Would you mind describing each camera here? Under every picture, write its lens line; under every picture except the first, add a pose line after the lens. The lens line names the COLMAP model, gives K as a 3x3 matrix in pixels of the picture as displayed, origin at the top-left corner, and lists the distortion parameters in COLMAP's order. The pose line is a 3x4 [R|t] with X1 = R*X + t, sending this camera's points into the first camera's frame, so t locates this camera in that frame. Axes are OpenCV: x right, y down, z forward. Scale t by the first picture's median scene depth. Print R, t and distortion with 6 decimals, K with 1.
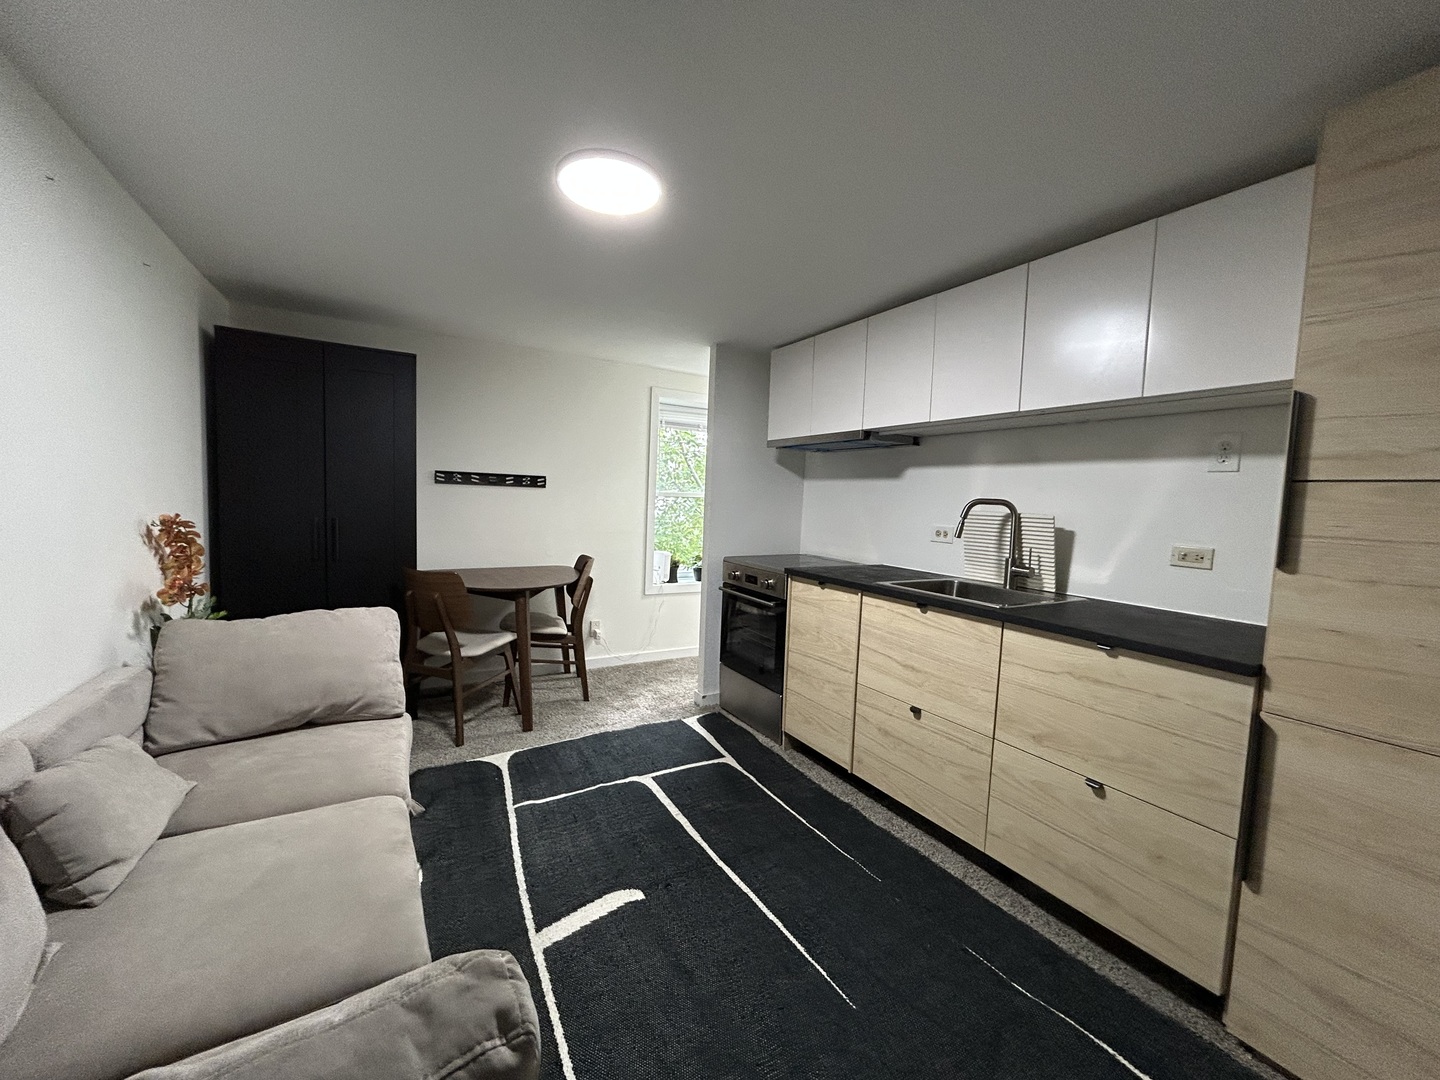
lens RADIAL K [[580.2, 0, 721.6], [0, 580.2, 536.5], [0, 0, 1]] dist [-0.002882, 0.000201]
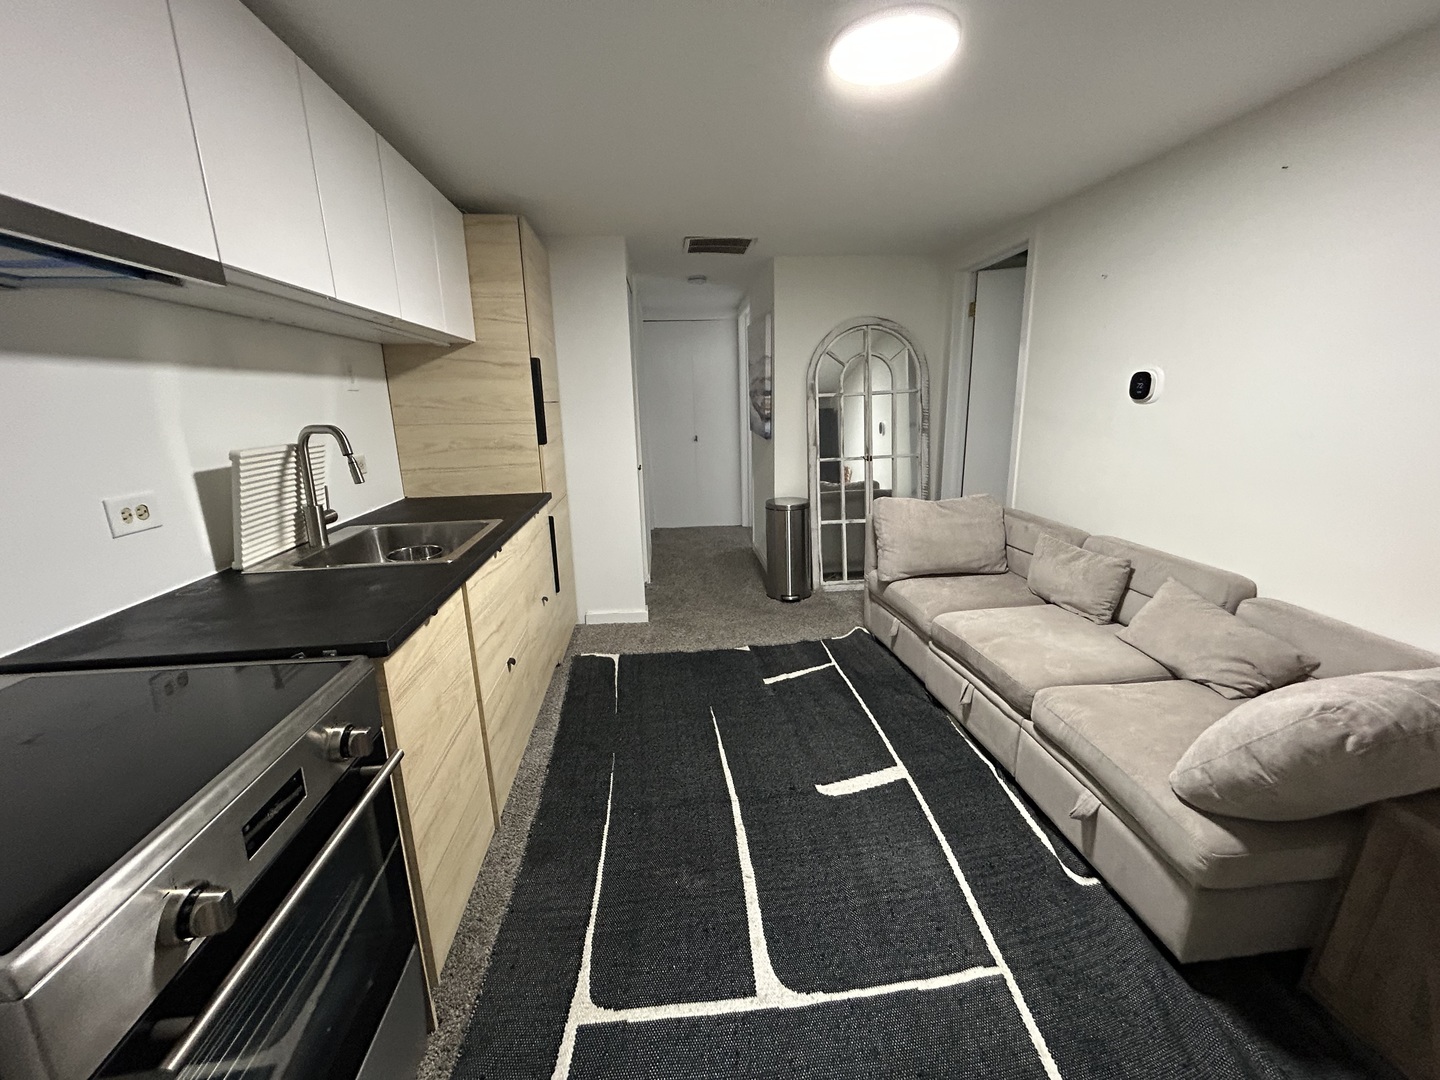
lens RADIAL K [[580.2, 0, 718.5], [0, 580.2, 541.0], [0, 0, 1]] dist [-0.002882, 0.000201]
pose [[-0.912469, -0.113072, 0.393210, -0.277362], [0.018003, 0.949027, 0.314682, -0.148380], [-0.408749, 0.294216, -0.863922, 1.504981]]
